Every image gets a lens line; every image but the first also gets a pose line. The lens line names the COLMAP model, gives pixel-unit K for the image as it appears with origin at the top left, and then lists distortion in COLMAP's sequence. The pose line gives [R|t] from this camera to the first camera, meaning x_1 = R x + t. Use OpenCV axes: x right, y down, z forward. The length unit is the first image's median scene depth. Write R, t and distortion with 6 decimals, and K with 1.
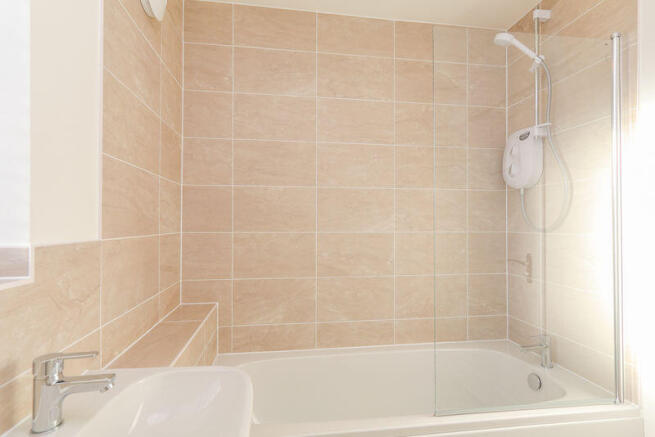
lens RADIAL K [[312.9, 0, 326.2], [0, 312.9, 222.1], [0, 0, 1]] dist [0.000896, 0.000233]
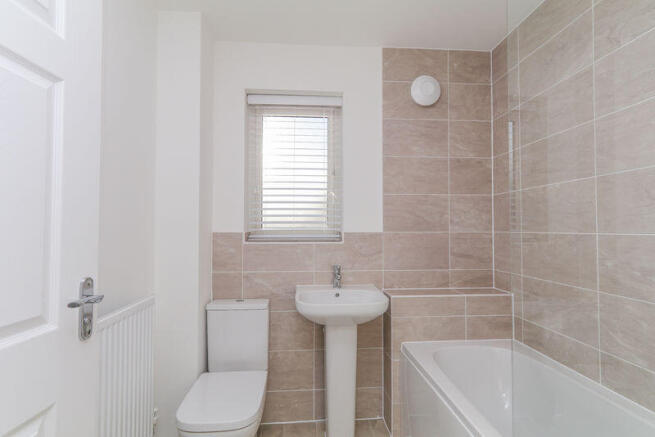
lens RADIAL K [[312.9, 0, 326.2], [0, 312.9, 222.1], [0, 0, 1]] dist [0.000896, 0.000233]
pose [[-0.074501, -0.024547, -0.996919, 0.829458], [0.005503, 0.999672, -0.025026, 0.019901], [0.997206, -0.007350, -0.074341, 0.394919]]
